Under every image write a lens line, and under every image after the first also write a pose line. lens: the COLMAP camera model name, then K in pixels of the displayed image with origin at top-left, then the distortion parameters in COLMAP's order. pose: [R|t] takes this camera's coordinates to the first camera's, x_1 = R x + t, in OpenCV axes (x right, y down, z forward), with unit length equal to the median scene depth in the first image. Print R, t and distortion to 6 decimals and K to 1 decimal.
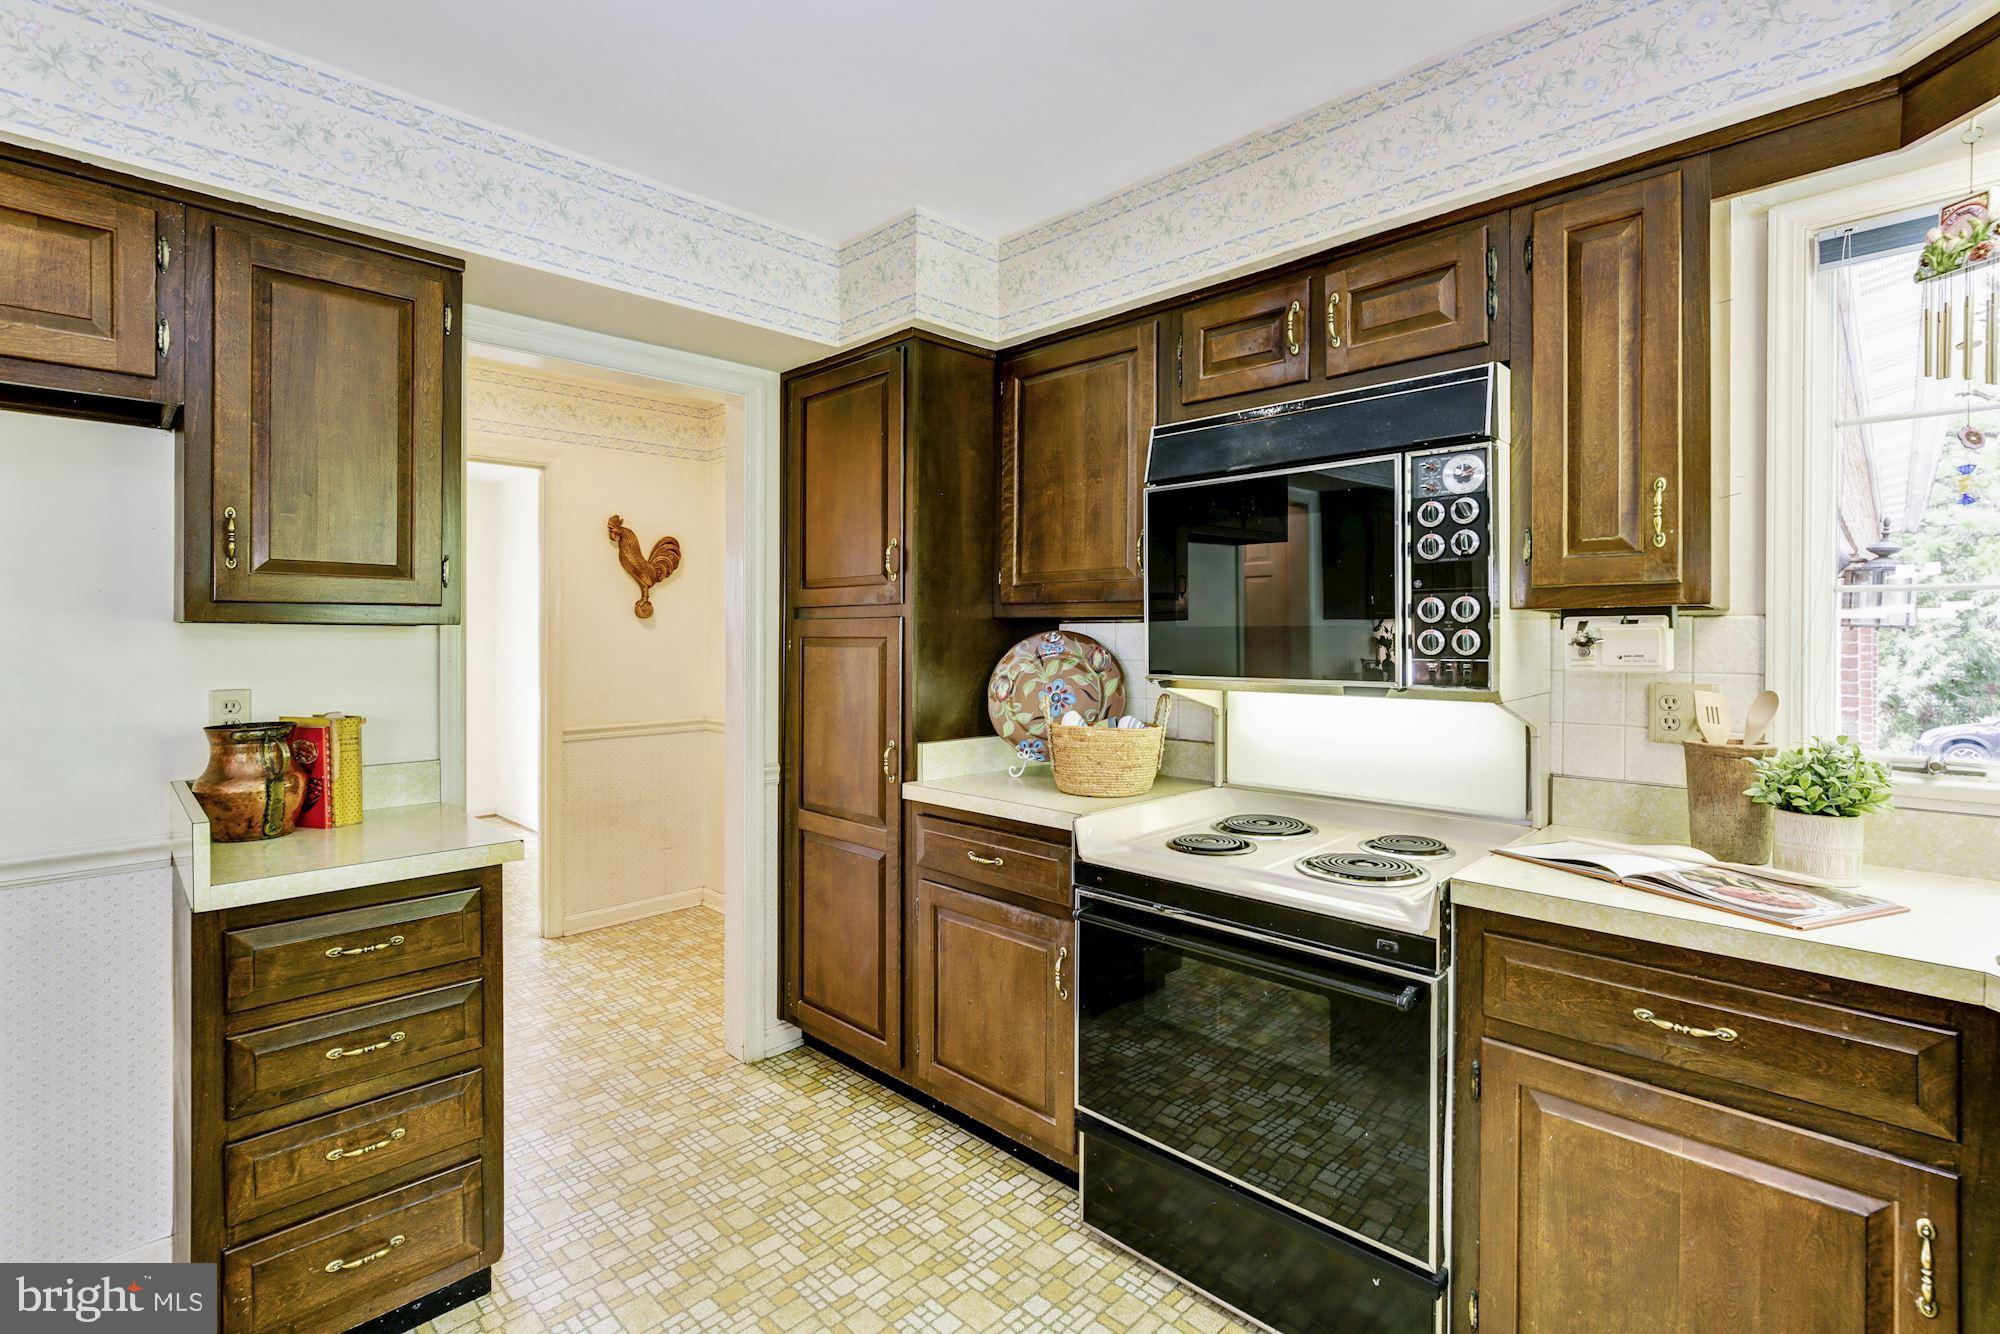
lens RADIAL K [[923.7, 0, 984.2], [0, 923.7, 649.7], [0, 0, 1]] dist [0.000434, 0.001822]
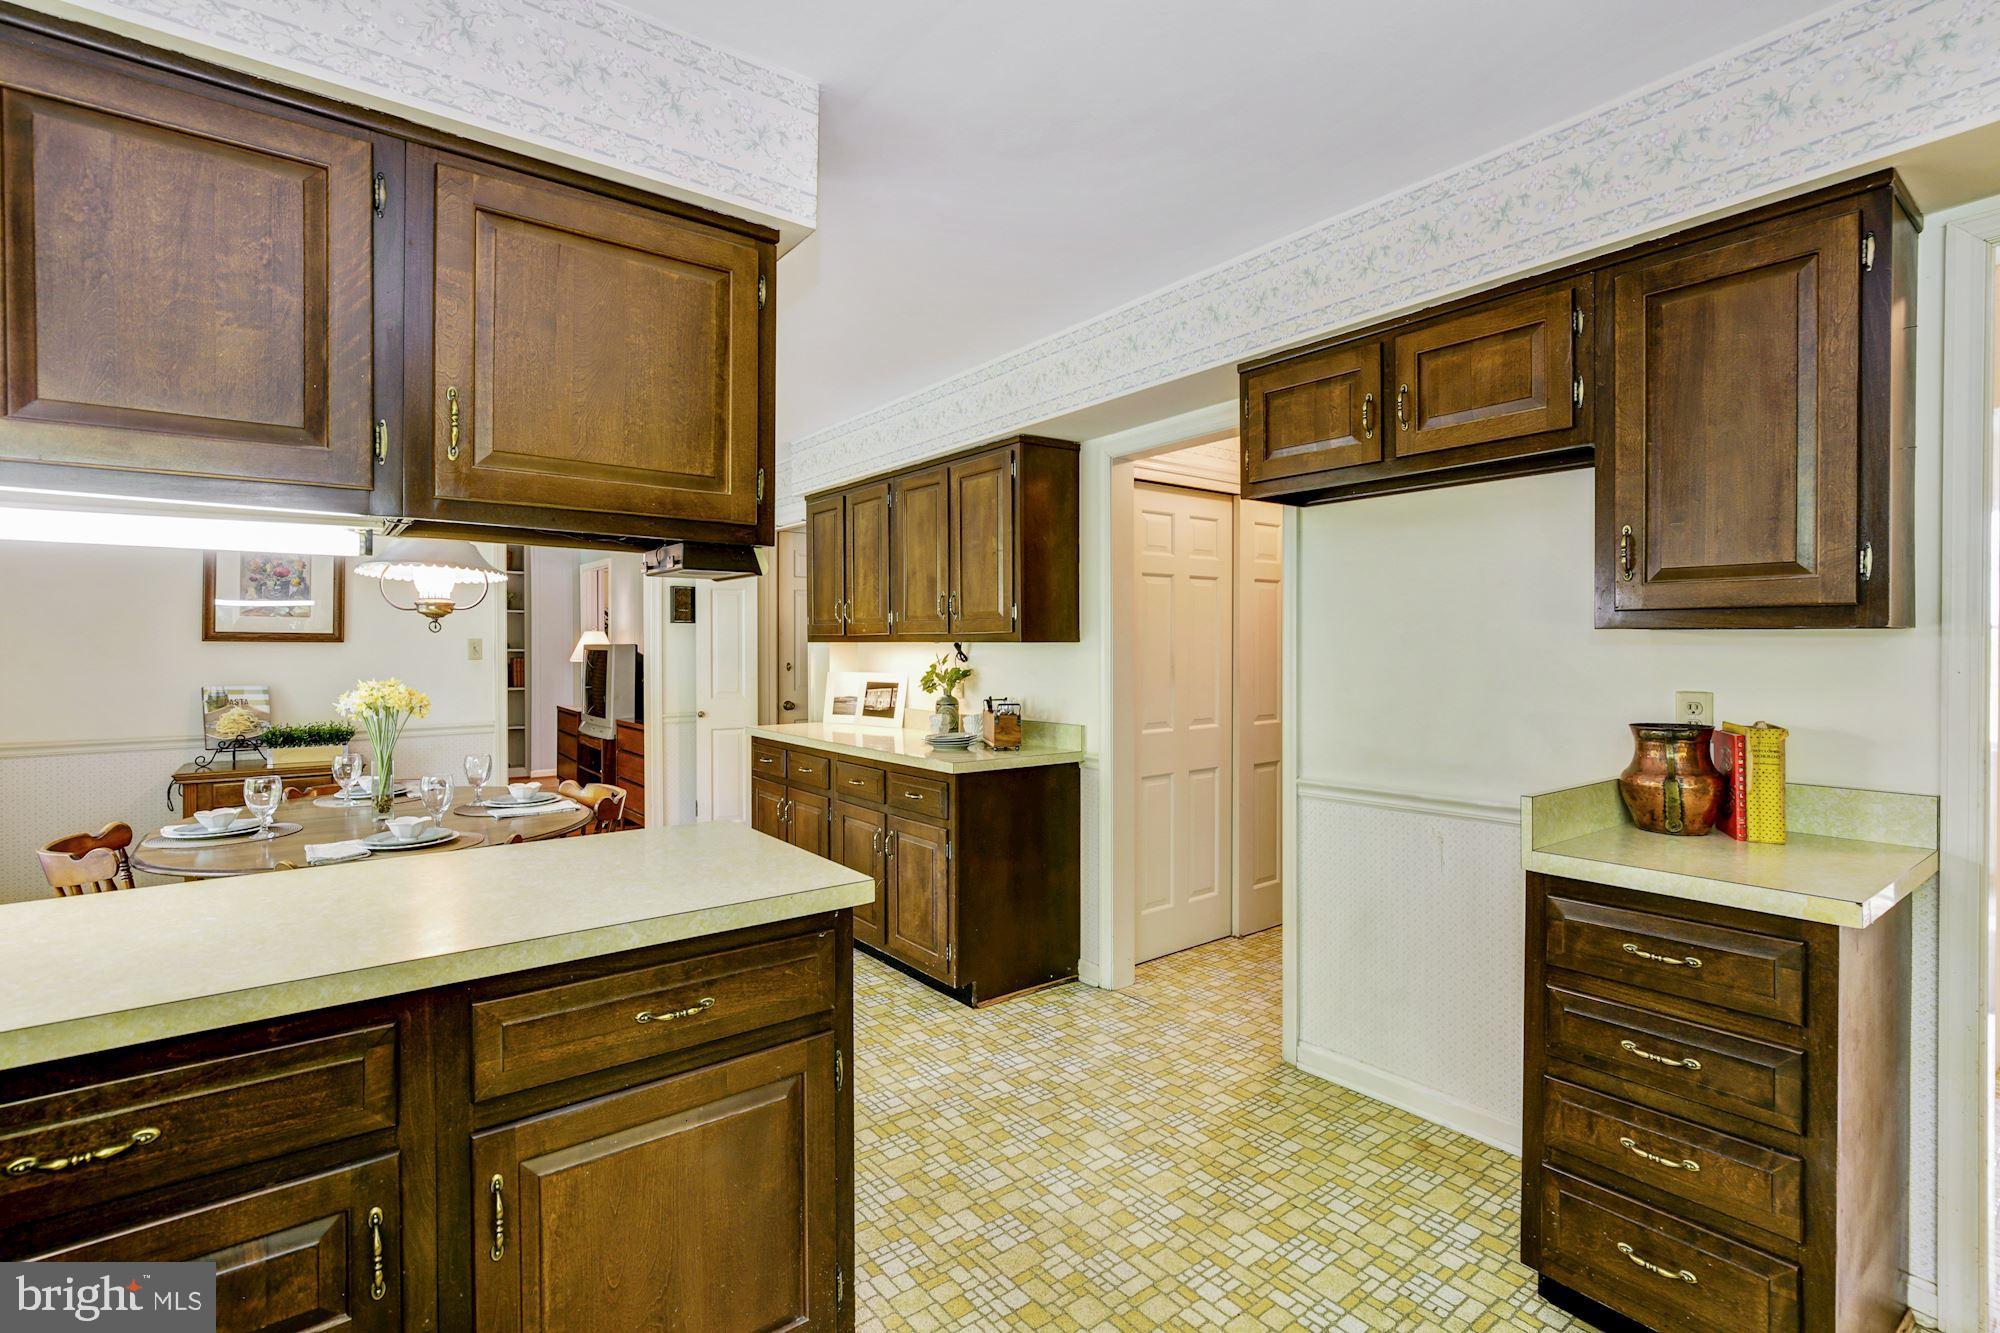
lens RADIAL K [[923.7, 0, 983.5], [0, 923.7, 649.4], [0, 0, 1]] dist [0.000434, 0.001822]
pose [[-0.126246, 0.007591, -0.991970, 0.330437], [-0.004868, 0.999954, 0.008272, -0.009610], [0.991987, 0.005874, -0.126203, 0.329051]]
